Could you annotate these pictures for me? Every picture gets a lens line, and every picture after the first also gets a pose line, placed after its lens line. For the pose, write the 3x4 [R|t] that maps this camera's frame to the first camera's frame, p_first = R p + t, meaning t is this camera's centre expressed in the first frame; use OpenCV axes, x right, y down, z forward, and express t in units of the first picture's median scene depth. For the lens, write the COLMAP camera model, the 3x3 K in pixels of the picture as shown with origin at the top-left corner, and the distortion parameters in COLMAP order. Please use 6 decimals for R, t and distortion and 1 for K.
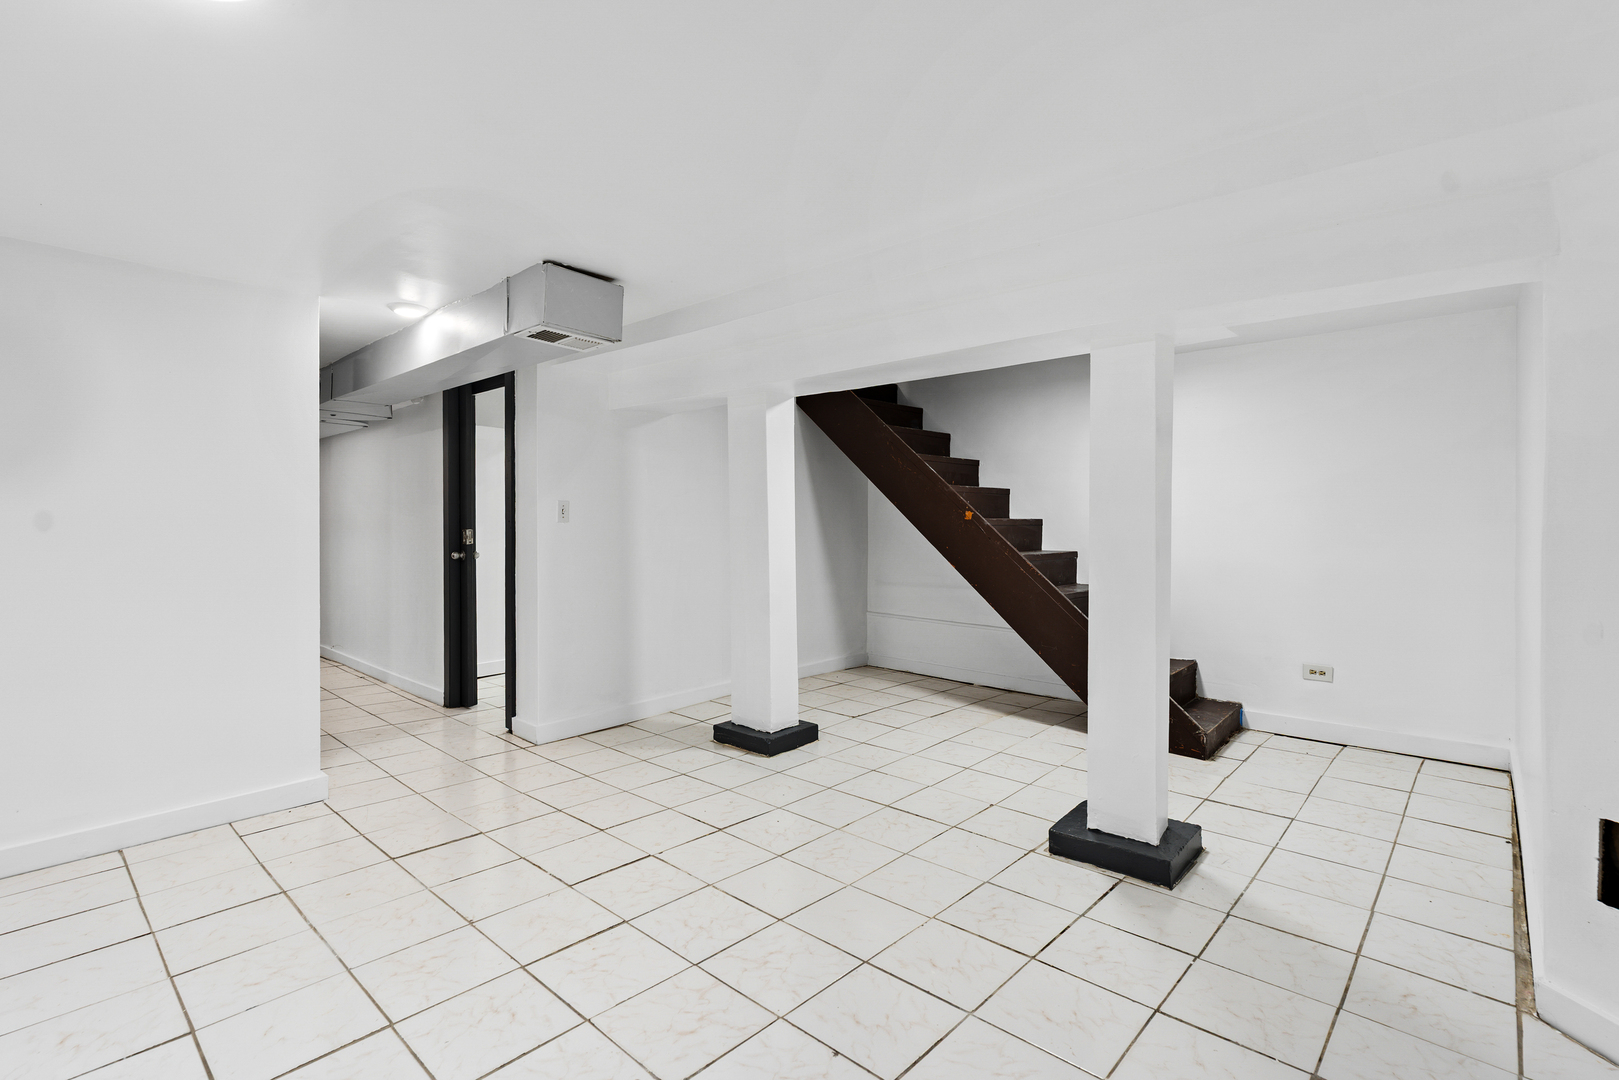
lens RADIAL K [[752.3, 0, 797.3], [0, 752.3, 528.6], [0, 0, 1]] dist [0.000632, 0.000763]
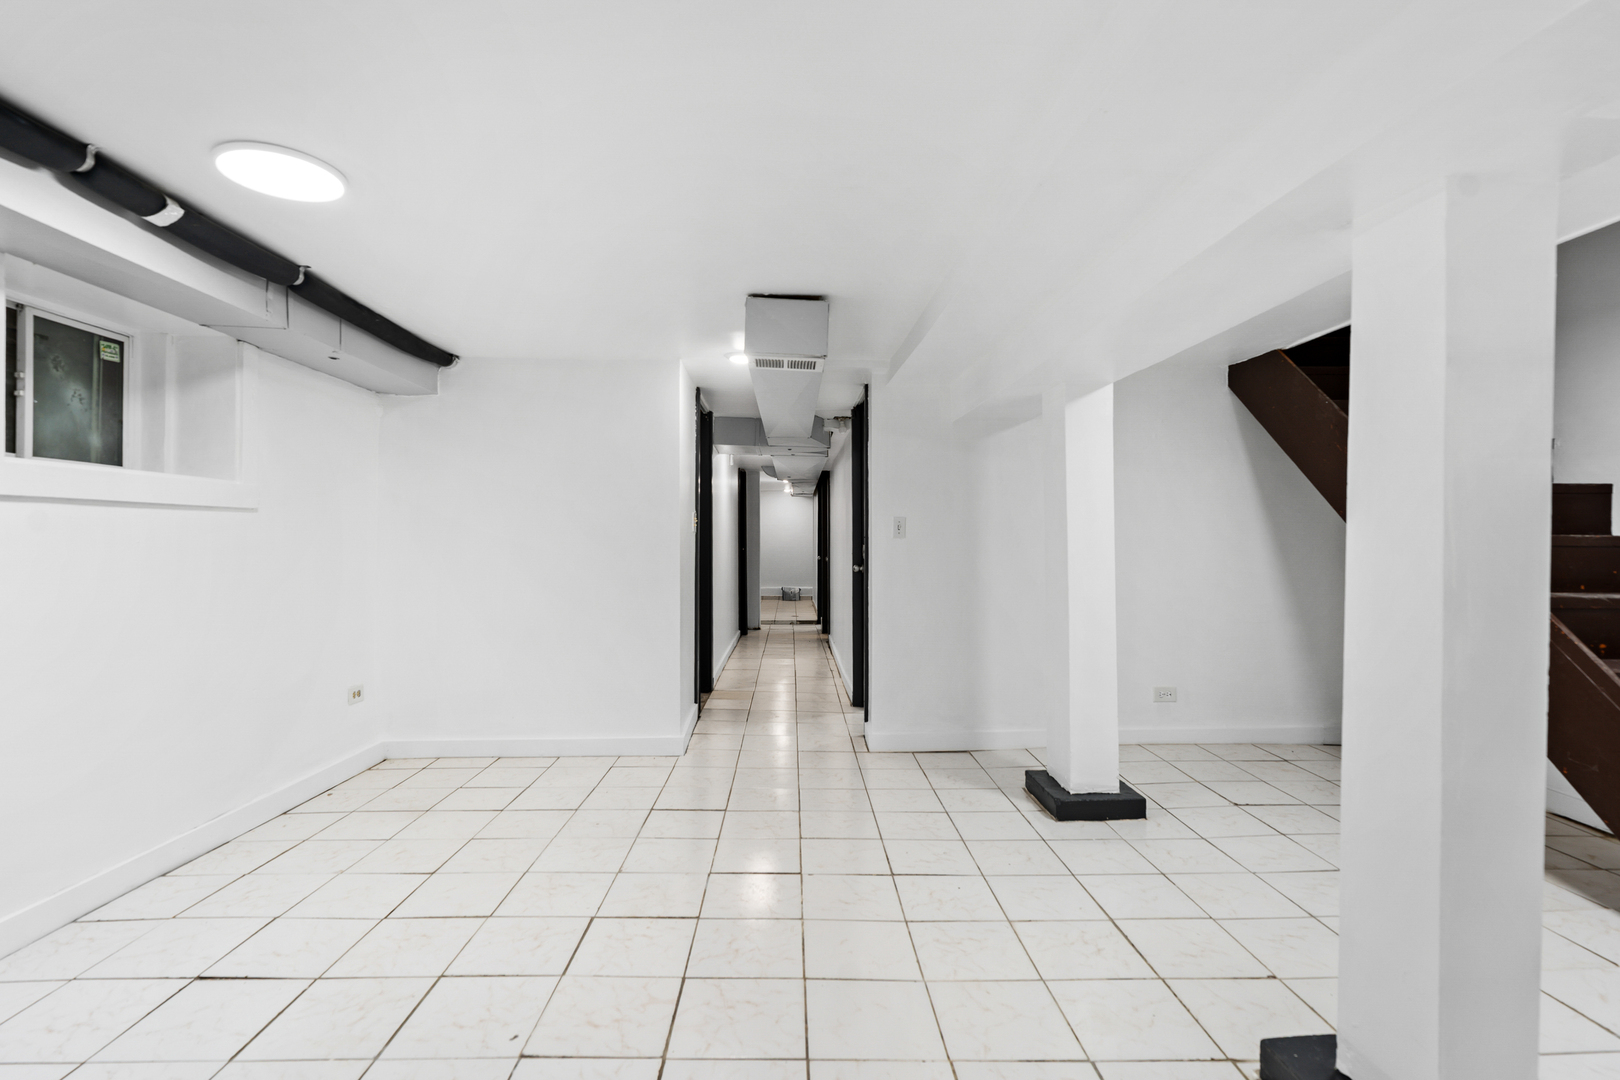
lens RADIAL K [[752.8, 0, 809.3], [0, 752.8, 544.3], [0, 0, 1]] dist [0.000632, 0.000763]
pose [[0.704224, 0.010070, -0.709907, 0.332766], [-0.011183, 0.999933, 0.003090, -0.002273], [0.709890, 0.005763, 0.704289, 0.201257]]
